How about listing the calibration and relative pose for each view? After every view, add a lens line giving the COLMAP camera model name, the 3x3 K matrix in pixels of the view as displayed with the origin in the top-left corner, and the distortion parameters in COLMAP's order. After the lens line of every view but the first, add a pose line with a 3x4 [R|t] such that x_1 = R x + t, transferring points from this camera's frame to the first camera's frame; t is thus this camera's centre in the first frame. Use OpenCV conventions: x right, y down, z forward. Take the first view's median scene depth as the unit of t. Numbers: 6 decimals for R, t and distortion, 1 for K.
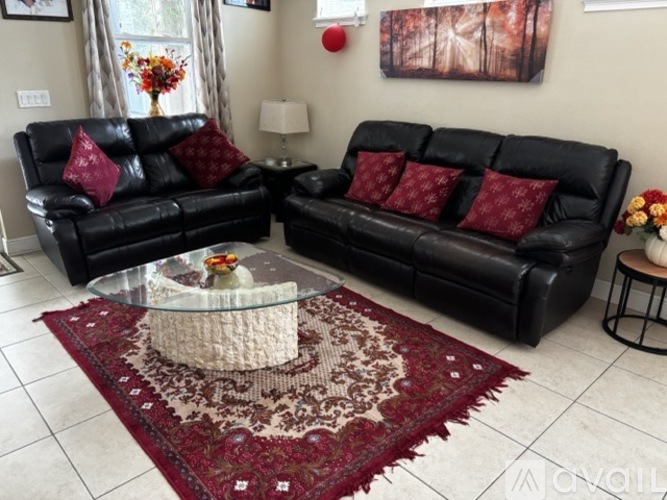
lens RADIAL K [[514.4, 0, 333.5], [0, 514.4, 250.0], [0, 0, 1]] dist [0.070869, 0.001803]
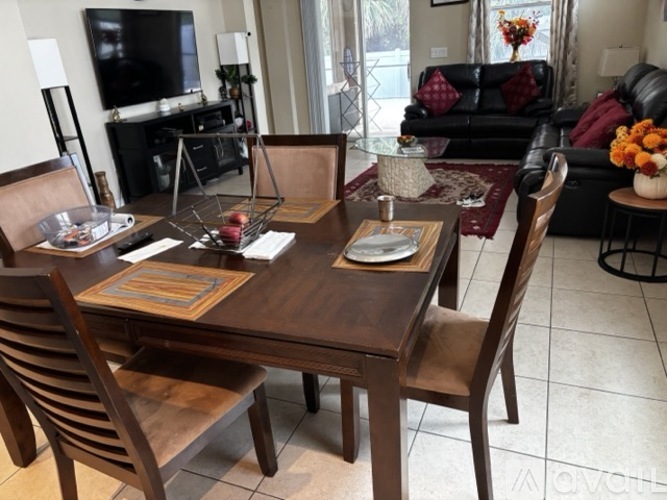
lens RADIAL K [[514.4, 0, 333.5], [0, 514.4, 250.0], [0, 0, 1]] dist [0.070869, 0.001803]
pose [[0.429944, 0.311375, -0.847463, 0.868654], [-0.244500, 0.943728, 0.222702, 0.030590], [0.869119, 0.111455, 0.481881, -0.060358]]
